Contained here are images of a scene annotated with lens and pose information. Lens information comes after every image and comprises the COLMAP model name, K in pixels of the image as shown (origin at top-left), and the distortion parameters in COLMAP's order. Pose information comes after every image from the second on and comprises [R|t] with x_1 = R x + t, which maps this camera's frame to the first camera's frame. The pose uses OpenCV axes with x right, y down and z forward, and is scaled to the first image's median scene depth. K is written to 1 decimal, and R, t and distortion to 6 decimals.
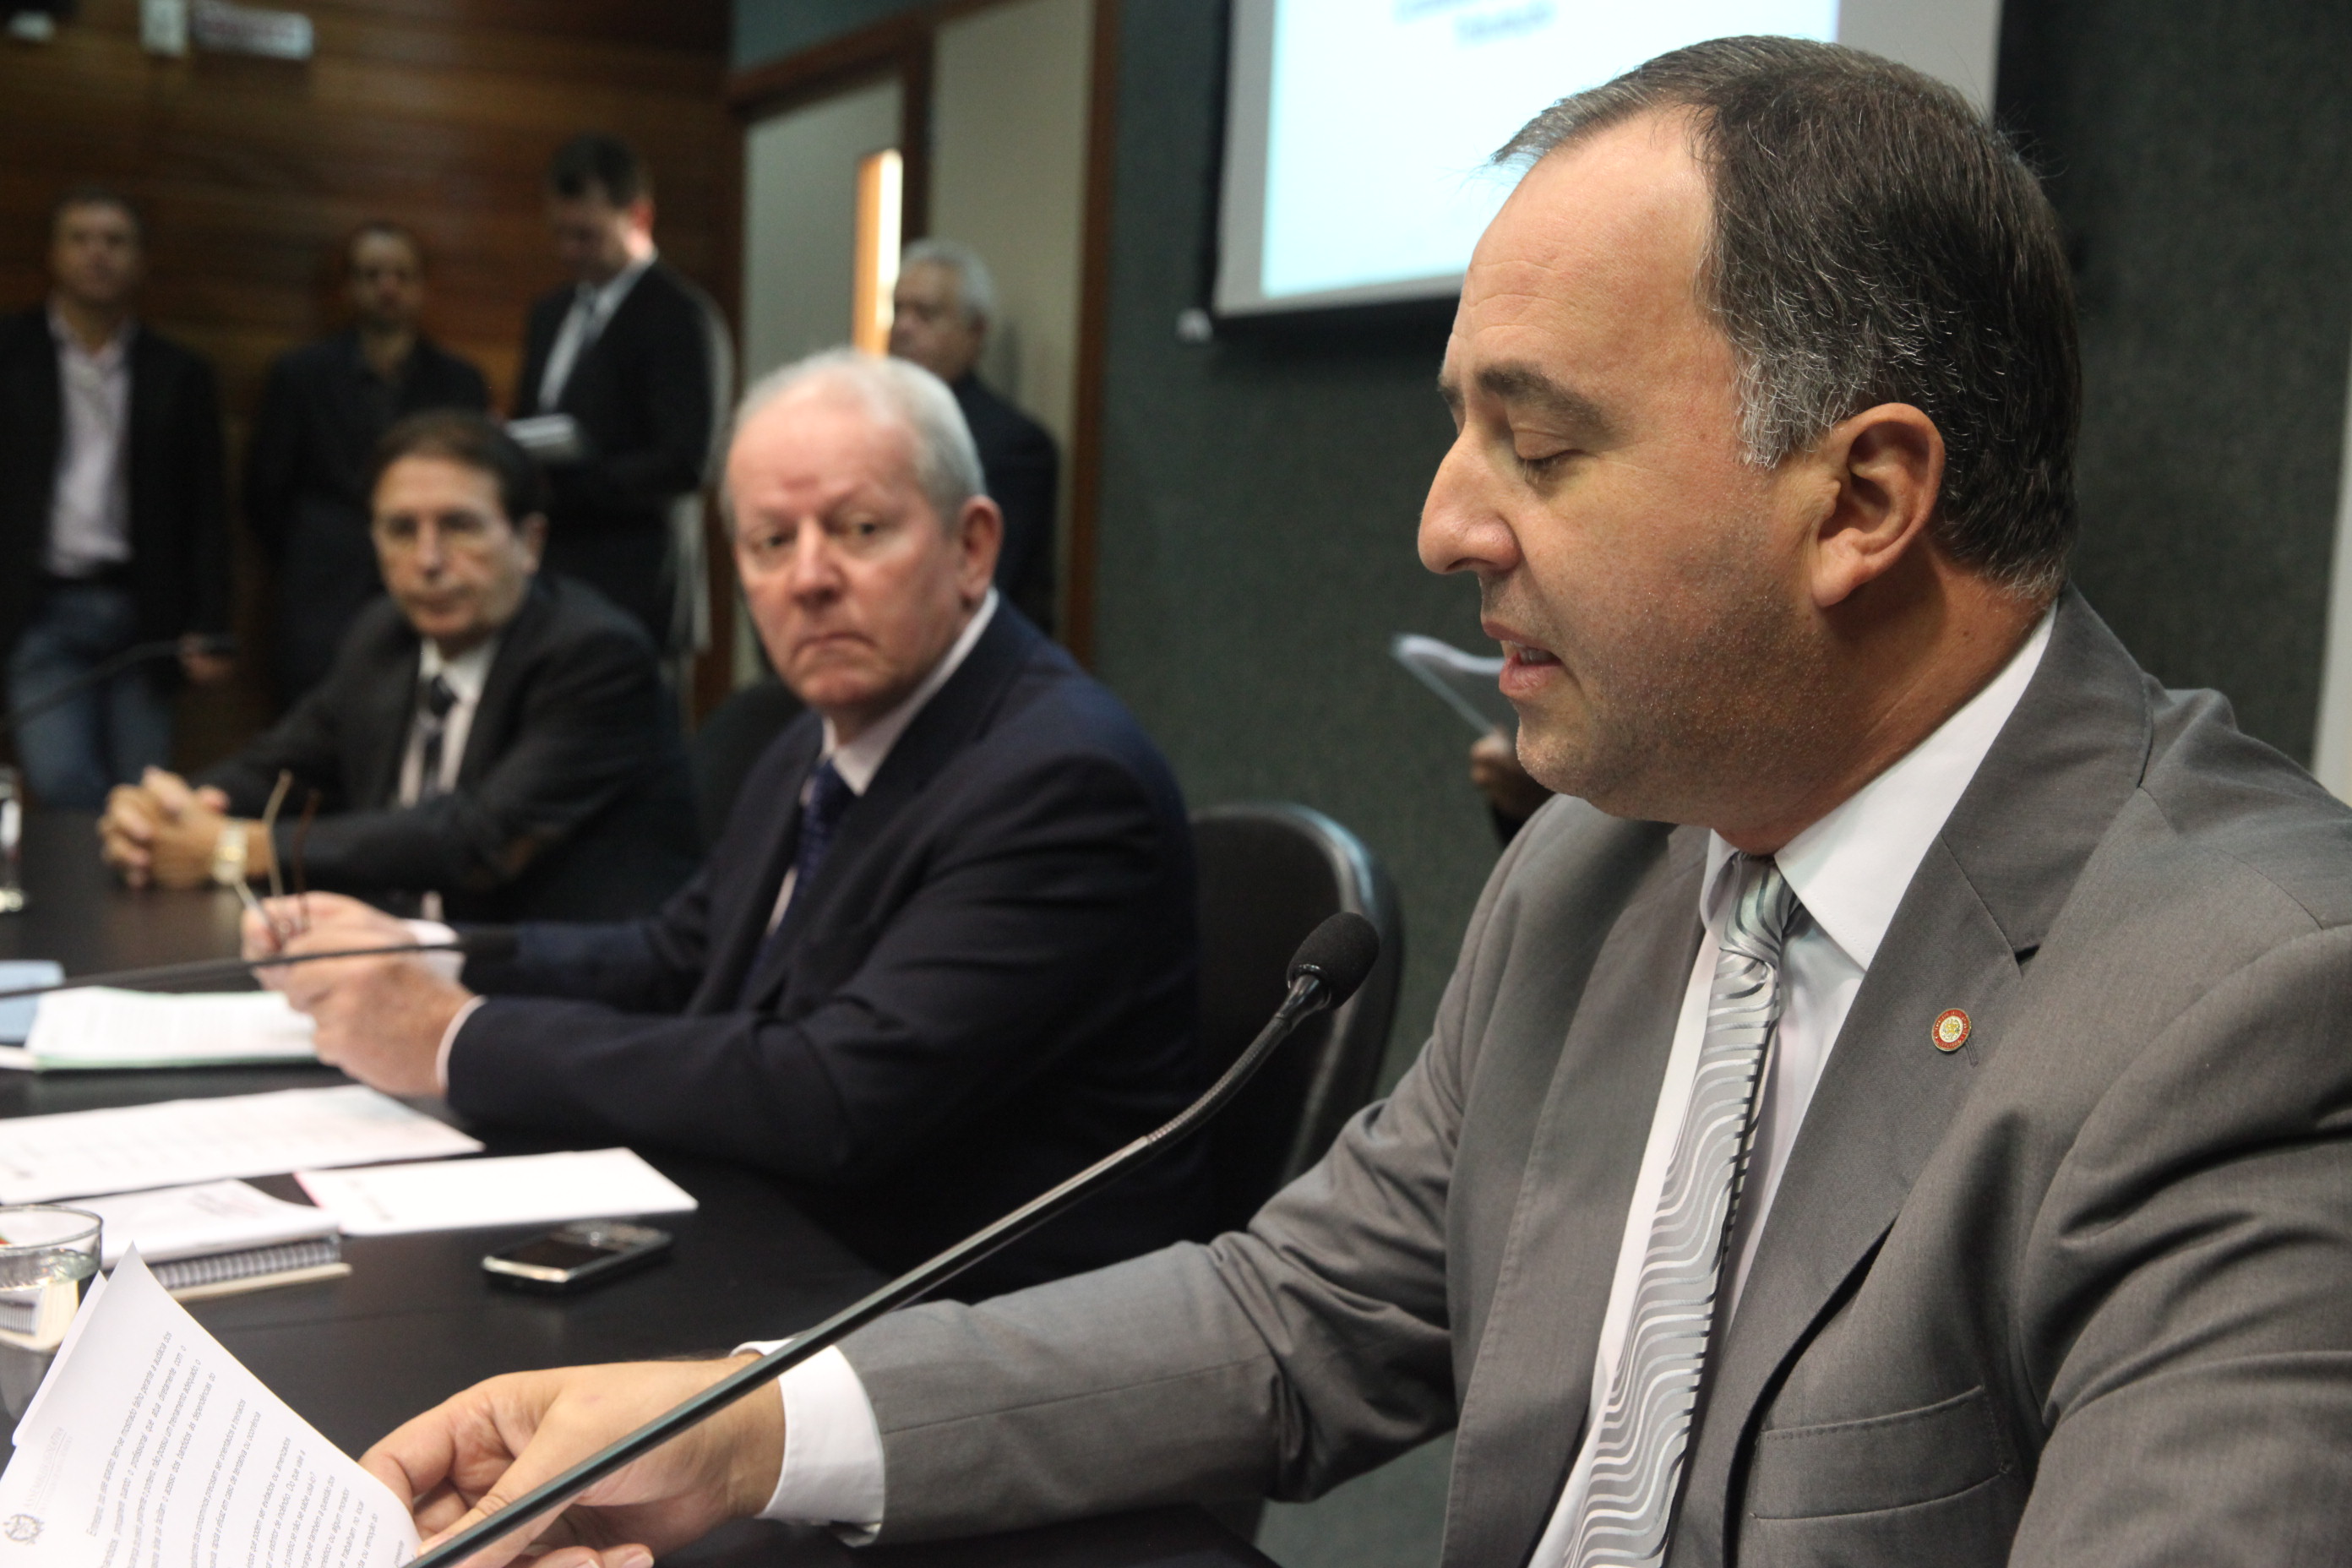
lens RADIAL K [[2944.4, 0, 1175.8], [0, 2944.4, 779.6], [0, 0, 1]] dist [0.083016, 0.000000]
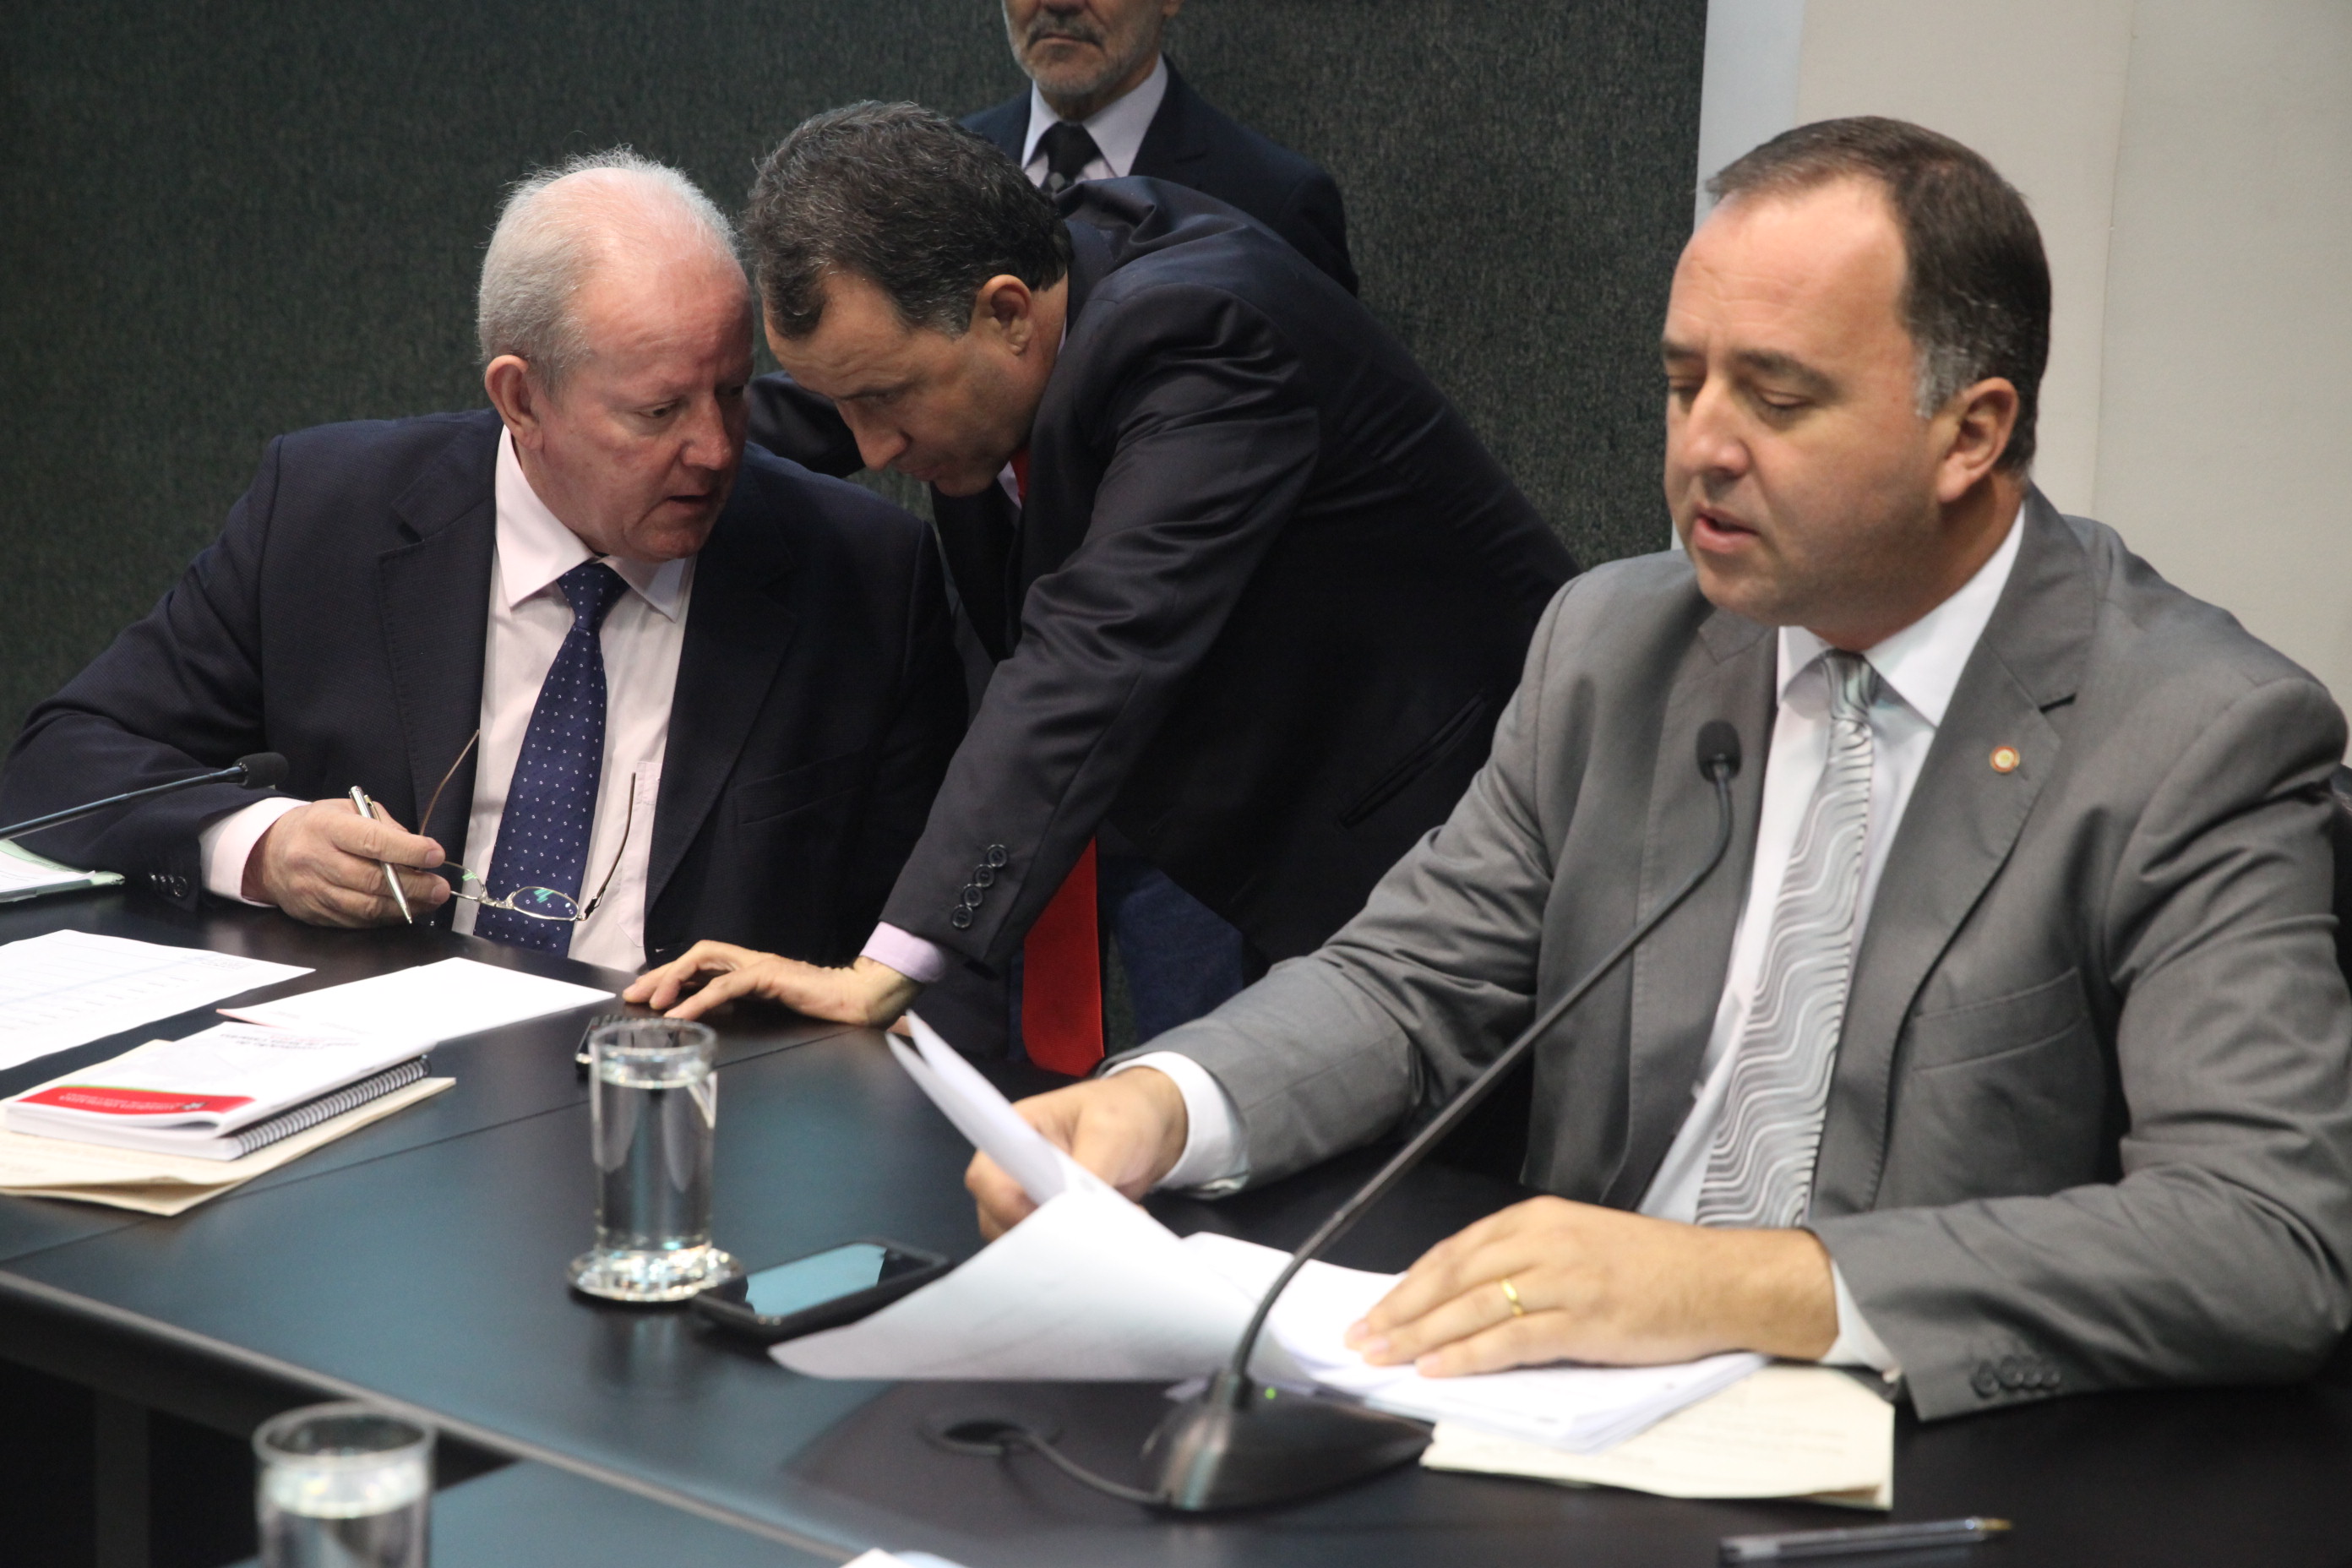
lens RADIAL K [[4771.2, 0, 1176.6], [0, 4771.2, 780.9], [0, 0, 1]] dist [-0.074411, 0.000000]
pose [[0.843576, -0.085272, 0.530196, -1.507962], [0.022618, 0.992078, 0.123570, -0.236098], [-0.536533, -0.092248, 0.838822, -0.944839]]
